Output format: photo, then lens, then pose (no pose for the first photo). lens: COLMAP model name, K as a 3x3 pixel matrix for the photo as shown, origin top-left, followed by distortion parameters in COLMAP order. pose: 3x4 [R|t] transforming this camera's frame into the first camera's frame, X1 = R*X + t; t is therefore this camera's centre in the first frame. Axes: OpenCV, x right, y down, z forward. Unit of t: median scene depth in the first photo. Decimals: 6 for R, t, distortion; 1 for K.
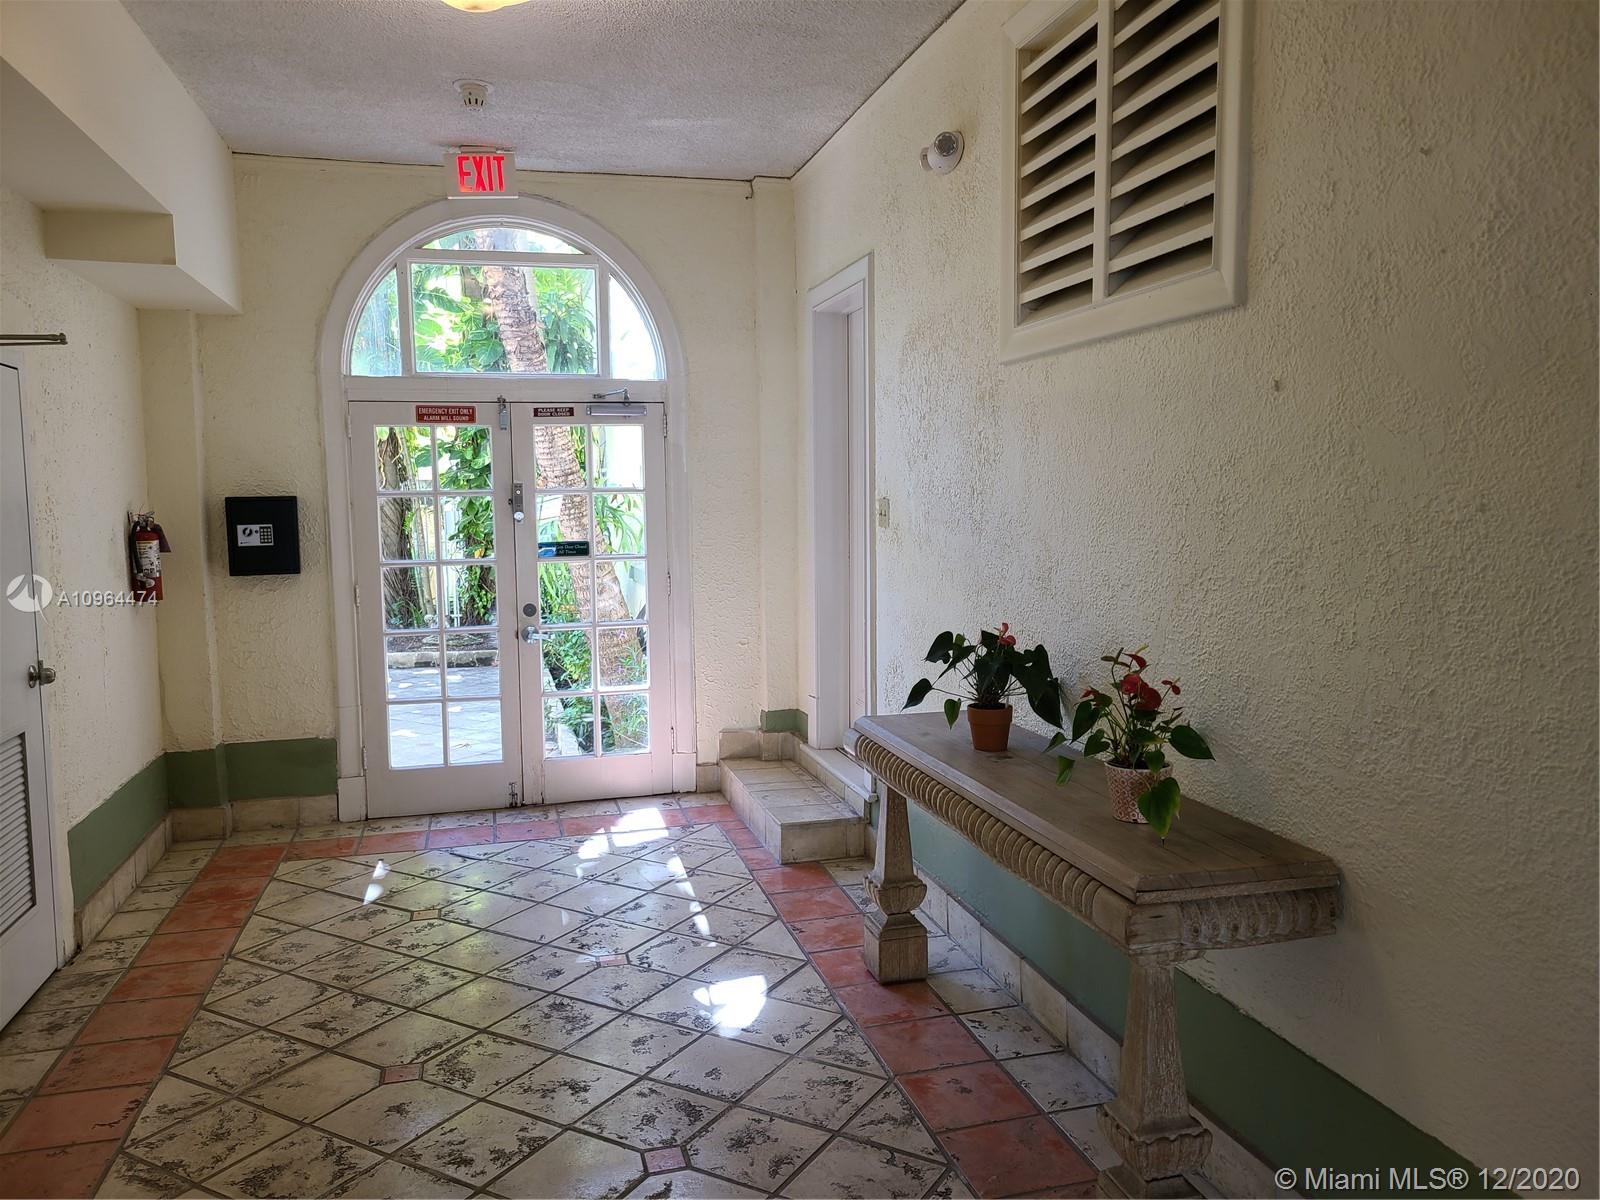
lens RADIAL K [[1198.4, 0, 793.3], [0, 1198.4, 596.2], [0, 0, 1]] dist [0.006426, 0.006273]
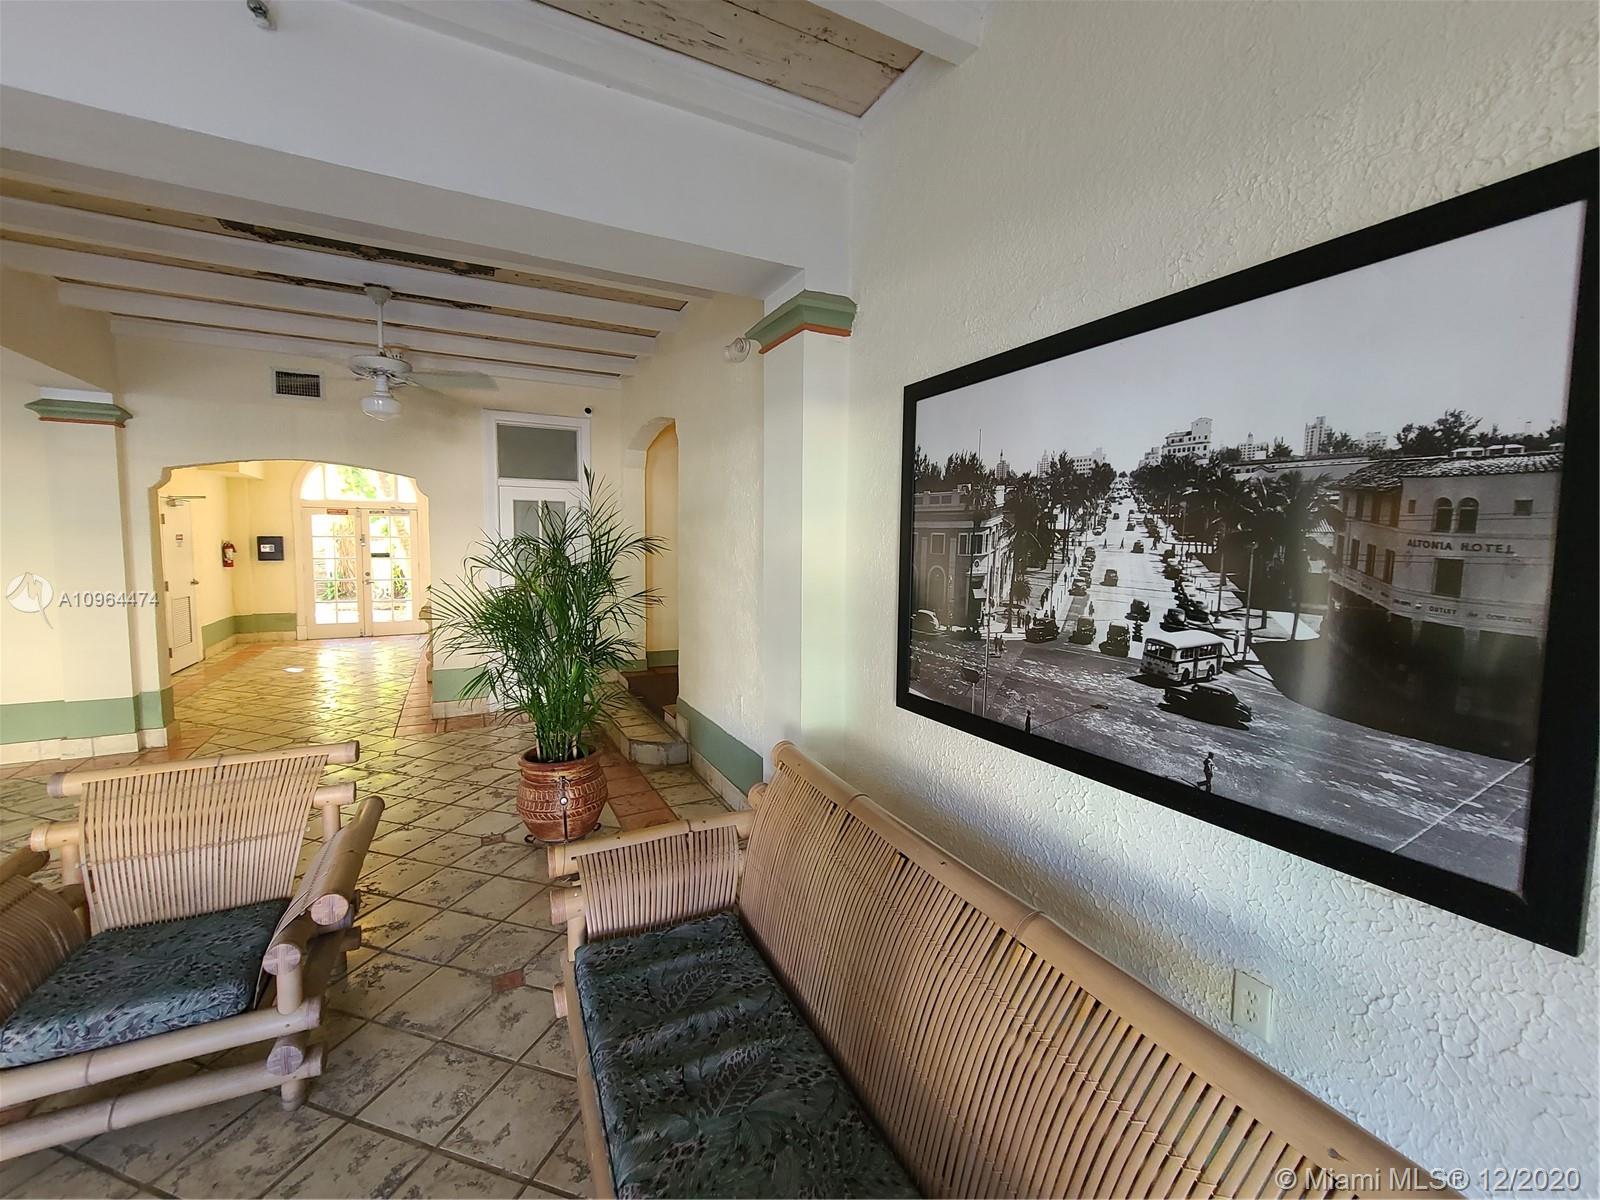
lens RADIAL K [[654.0, 0, 800.3], [0, 654.0, 590.4], [0, 0, 1]] dist [-0.000908, -0.000306]
pose [[0.974663, 0.012749, 0.223316, 0.547007], [-0.009234, 0.999817, -0.016775, 0.077658], [-0.223489, 0.014288, 0.974602, -1.012751]]
